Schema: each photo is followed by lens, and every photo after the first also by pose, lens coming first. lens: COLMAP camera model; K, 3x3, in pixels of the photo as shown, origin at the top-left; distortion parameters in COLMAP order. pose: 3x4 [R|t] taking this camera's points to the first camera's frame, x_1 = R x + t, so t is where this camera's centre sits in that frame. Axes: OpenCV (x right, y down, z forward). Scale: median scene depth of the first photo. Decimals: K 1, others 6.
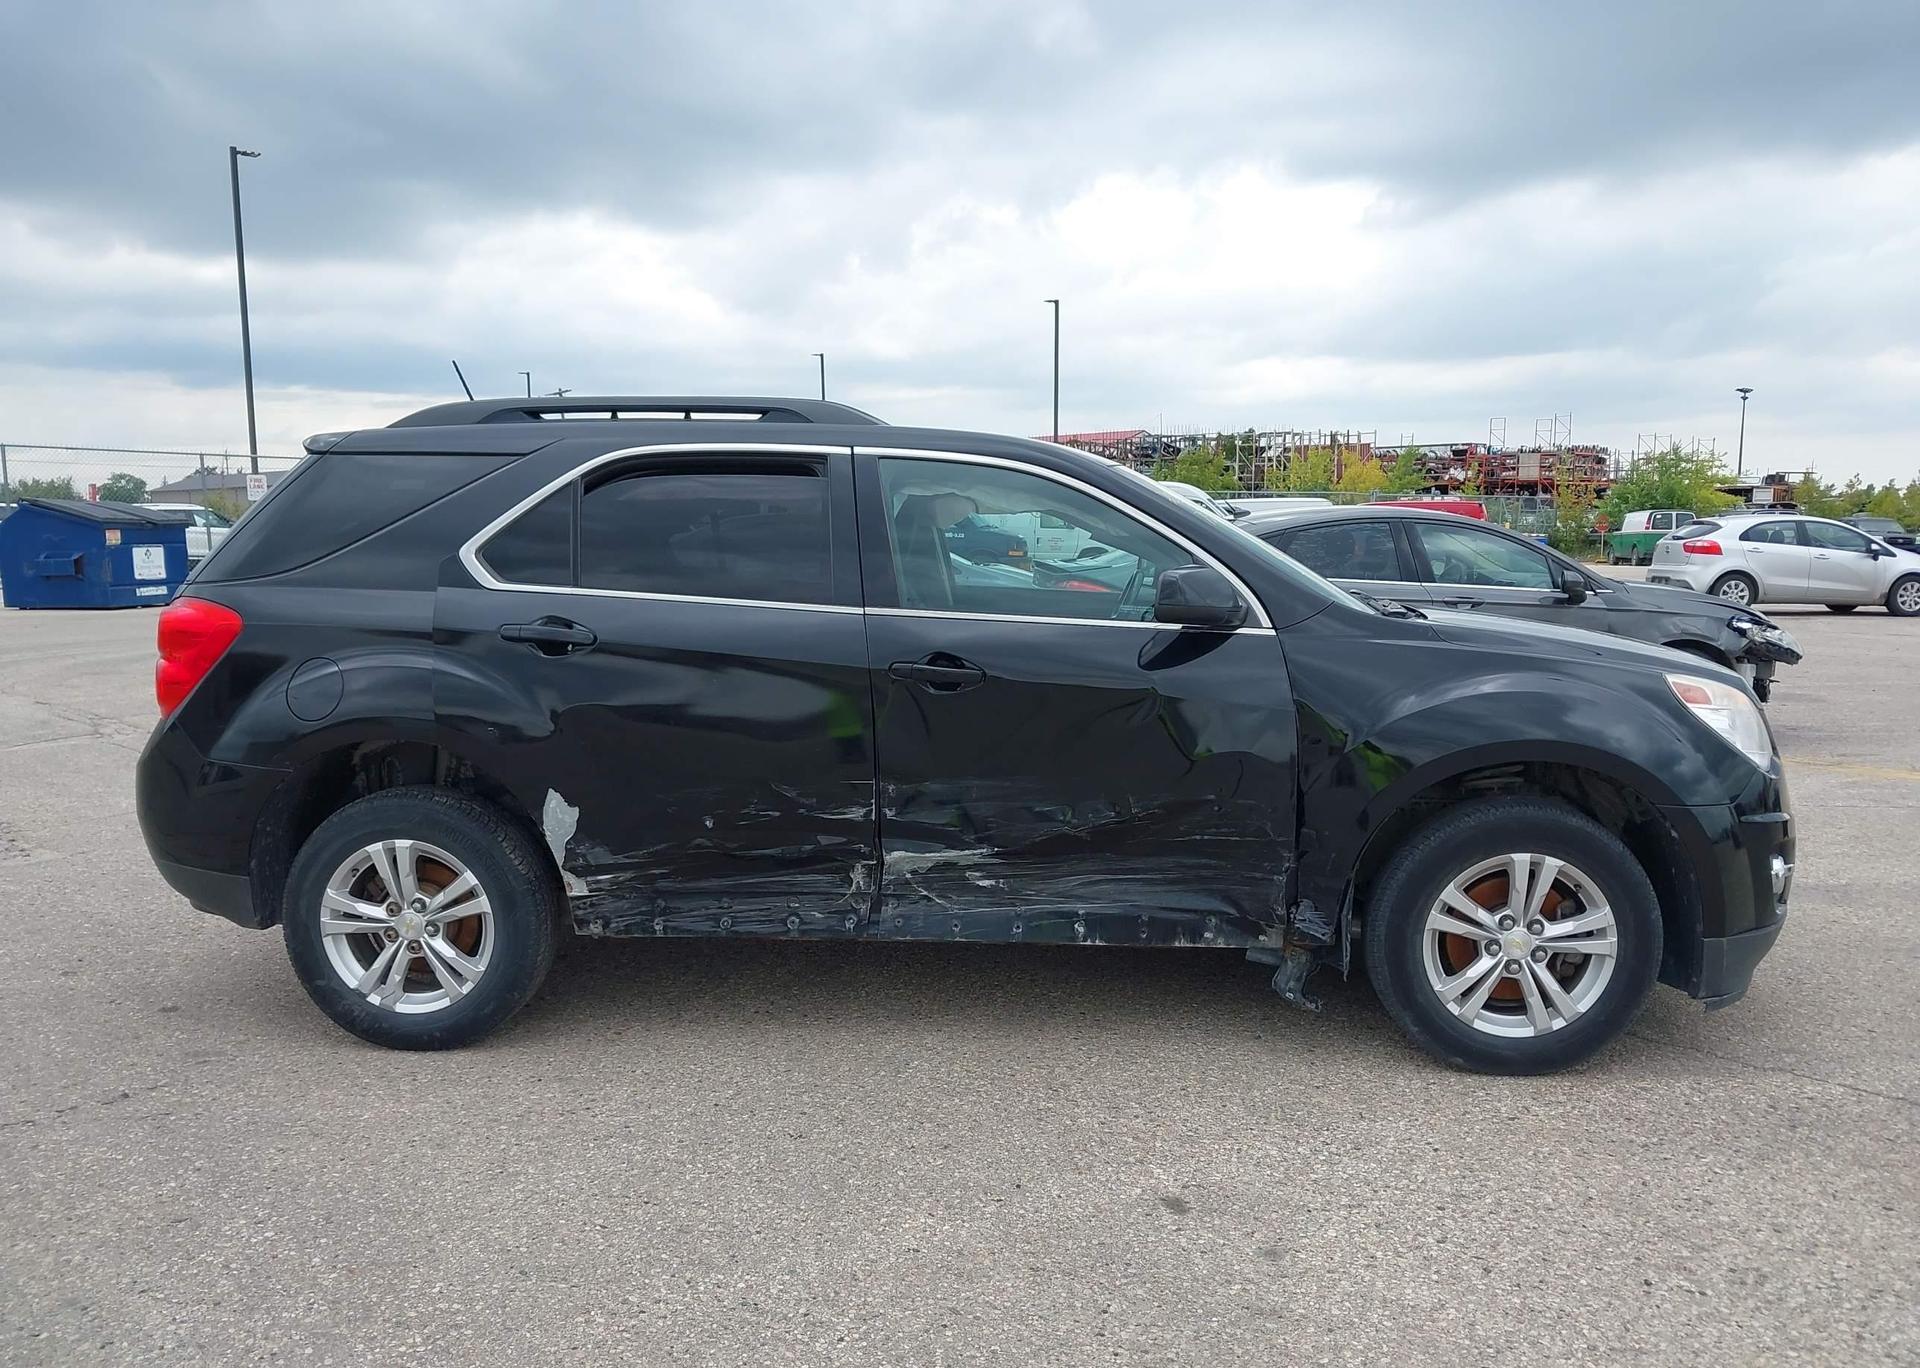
lens RADIAL K [[1545.1, 0, 960.4], [0, 1545.1, 672.1], [0, 0, 1]] dist [0.022108, -0.032493]
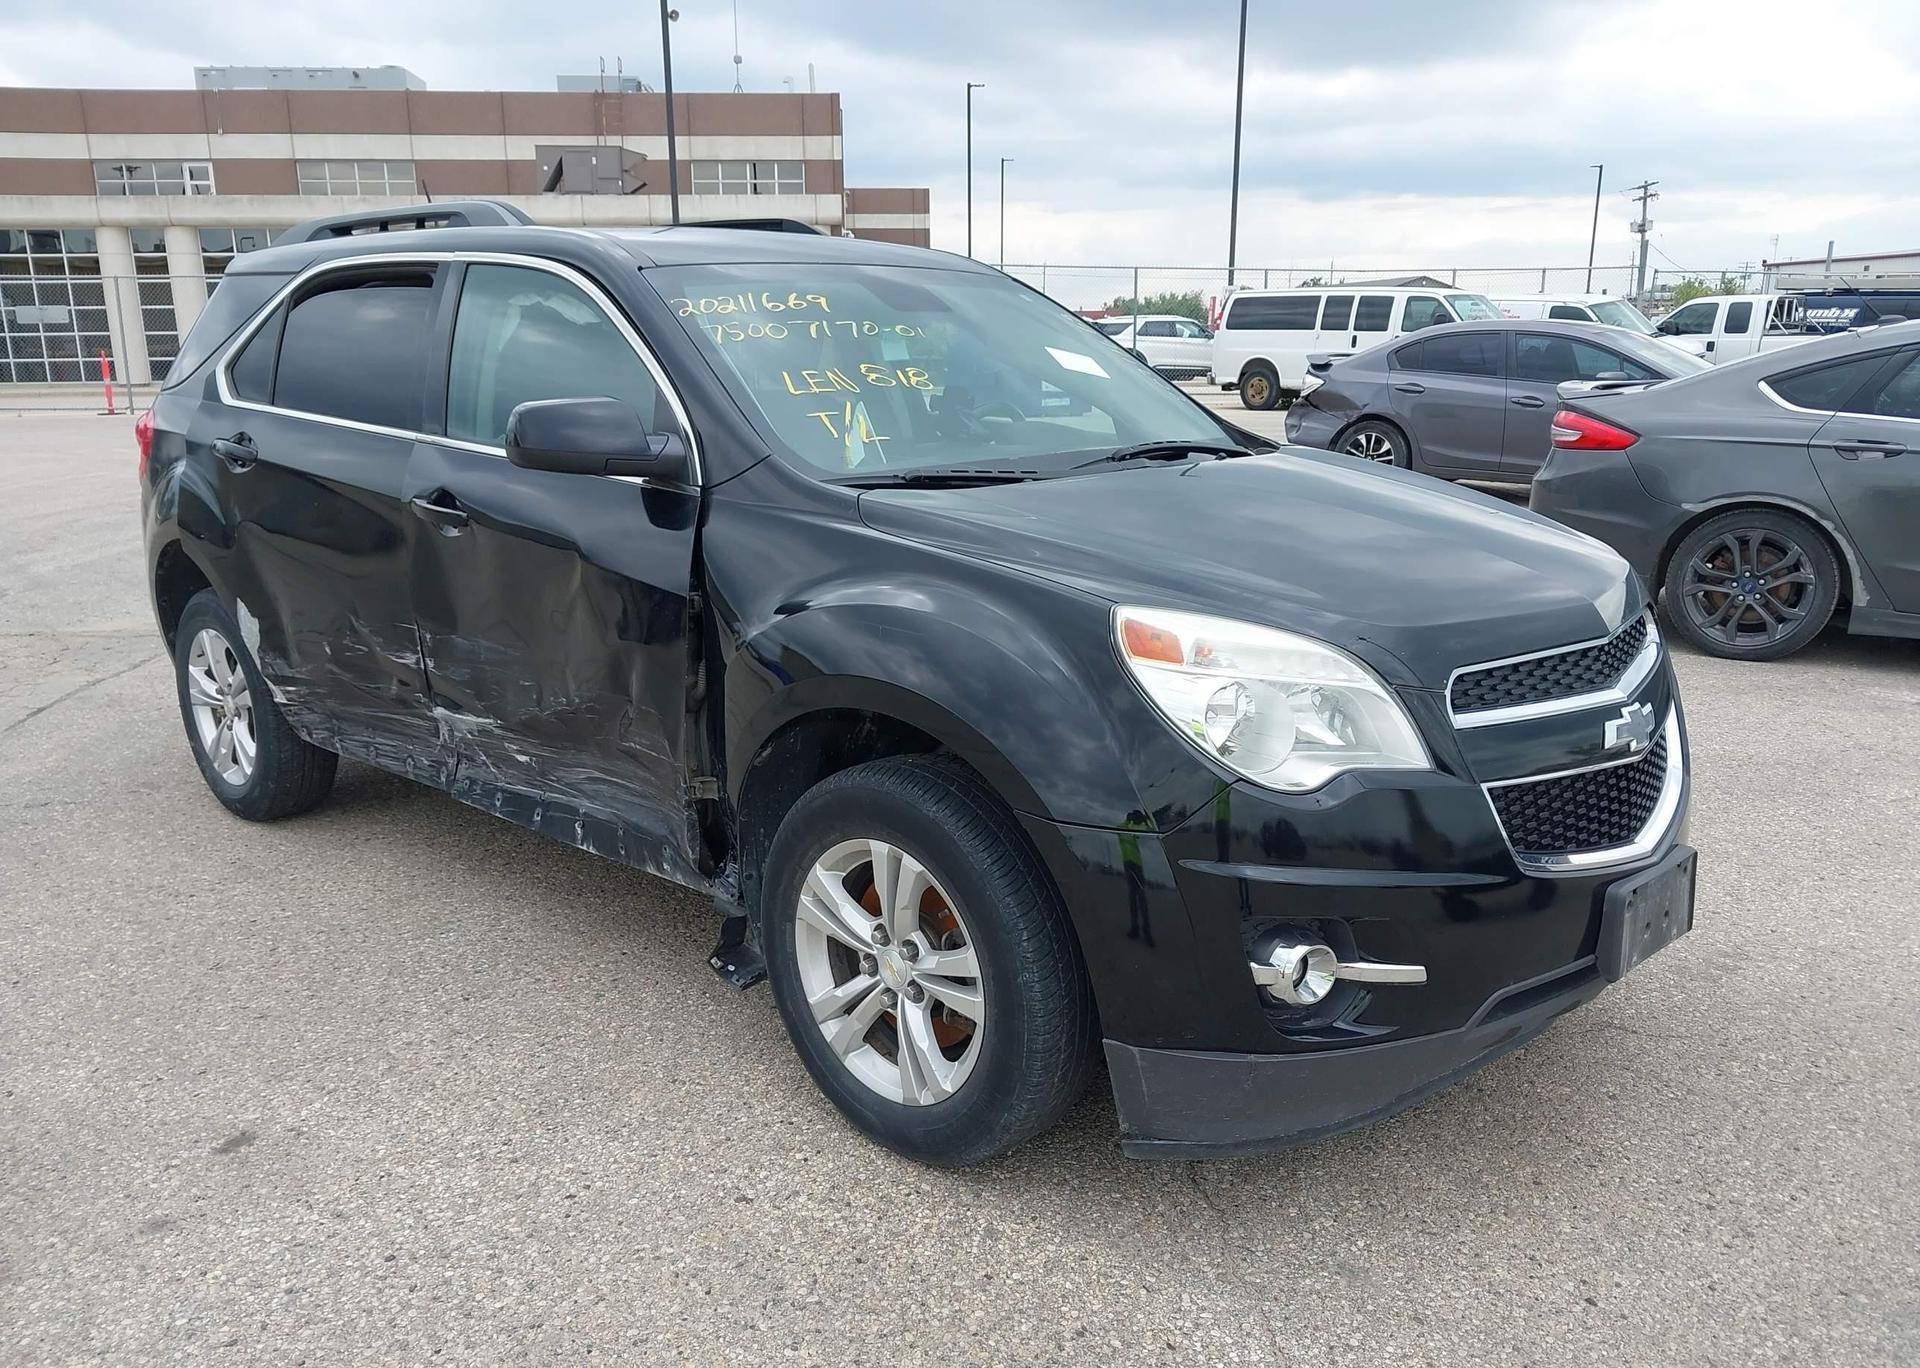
lens RADIAL K [[1545.1, 0, 968.1], [0, 1545.1, 690.9], [0, 0, 1]] dist [0.022108, -0.032493]
pose [[0.783199, 0.139902, -0.605828, 0.752675], [-0.059281, 0.986720, 0.151224, -0.050270], [0.618939, -0.082524, 0.781092, 0.475939]]
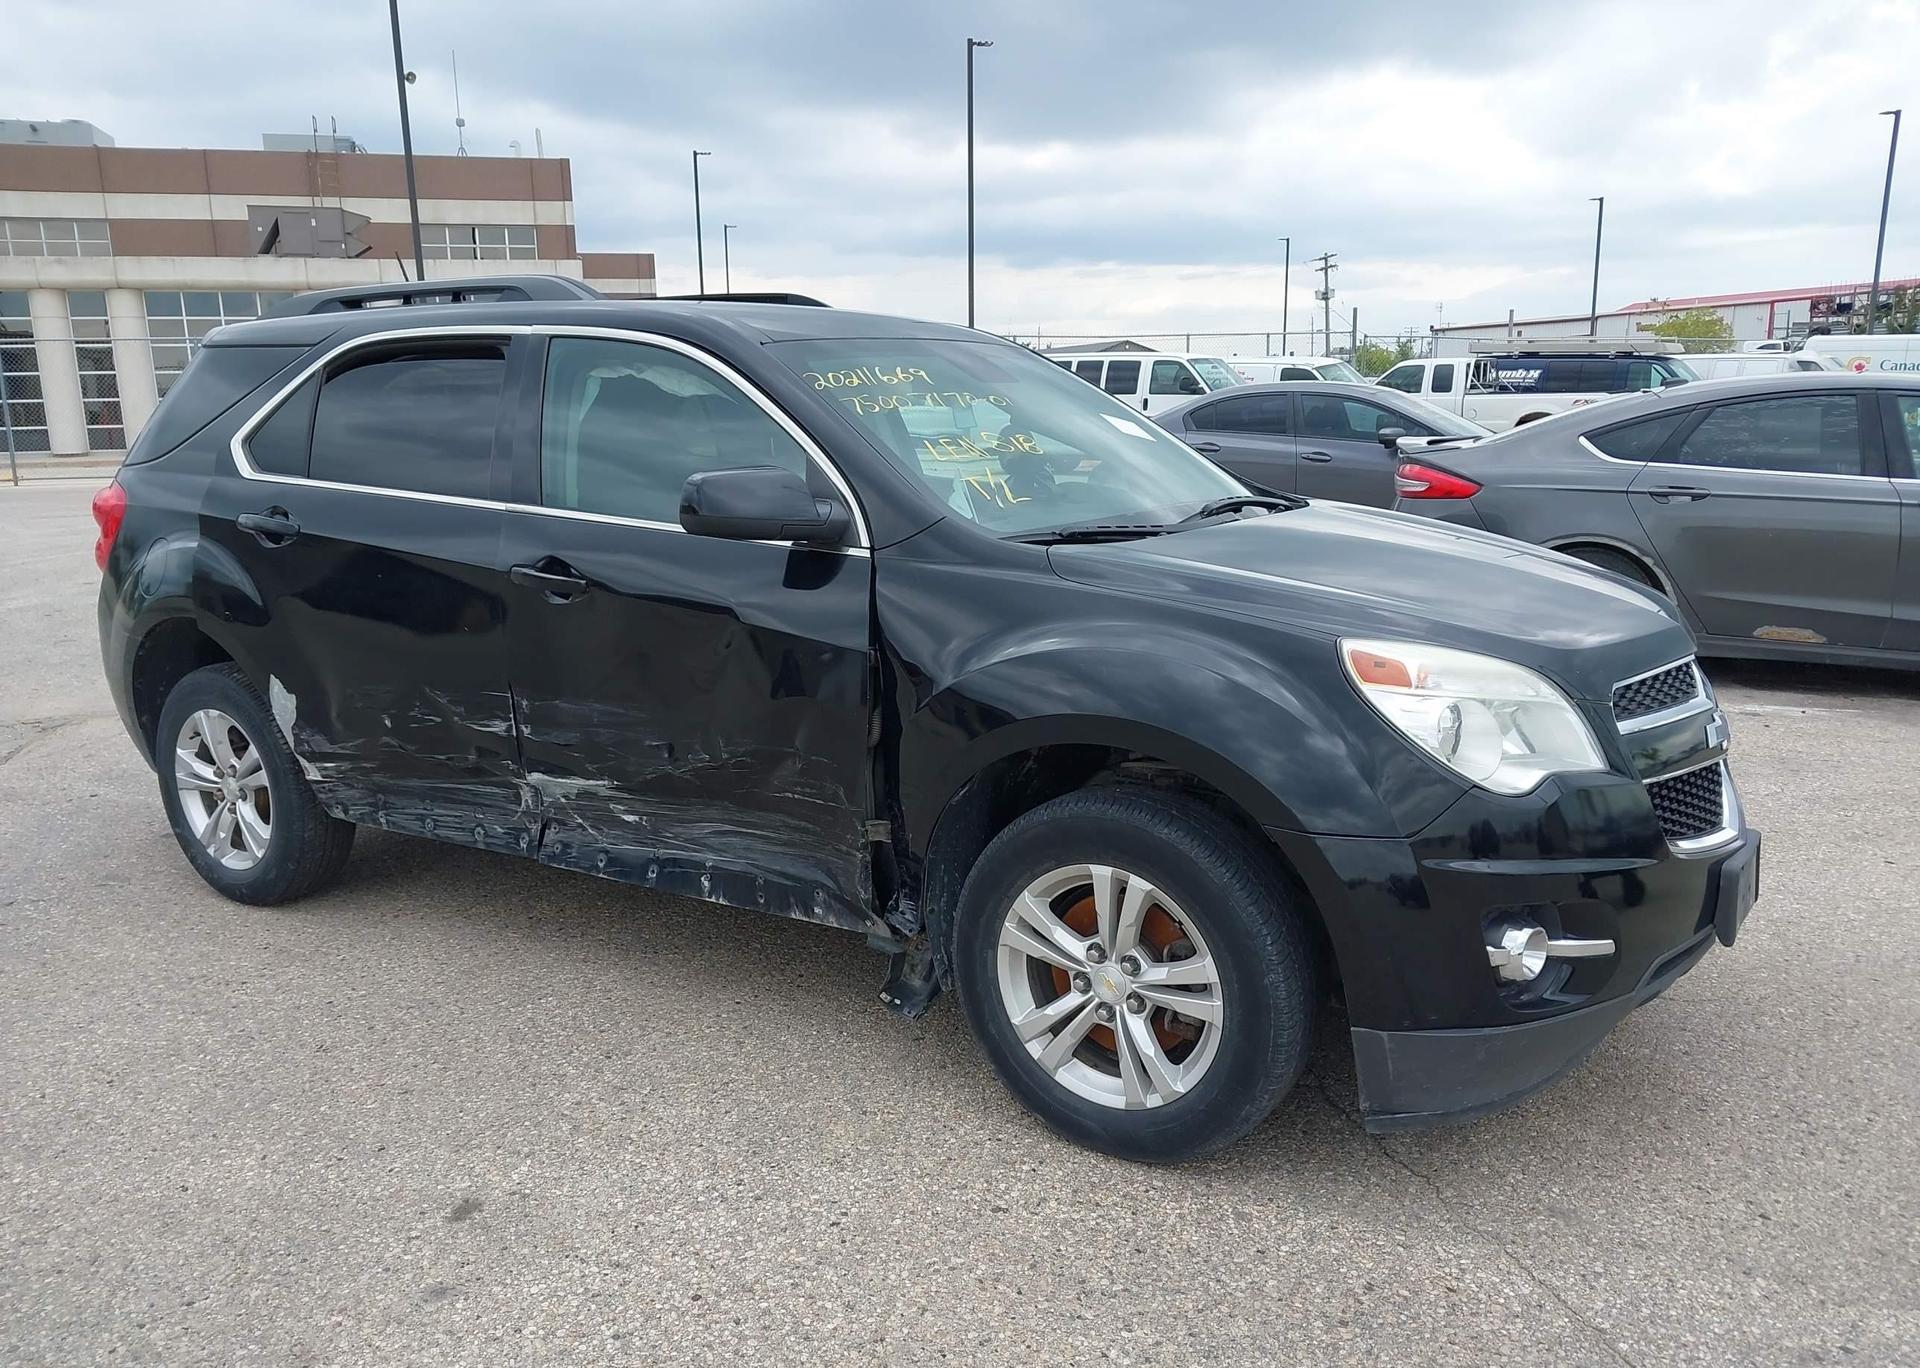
lens RADIAL K [[1545.1, 0, 963.7], [0, 1545.1, 680.7], [0, 0, 1]] dist [0.022108, -0.032493]
pose [[0.883058, 0.079277, -0.462519, 0.603195], [-0.037820, 0.994444, 0.098242, -0.038663], [0.467738, -0.069261, 0.881149, 0.307670]]
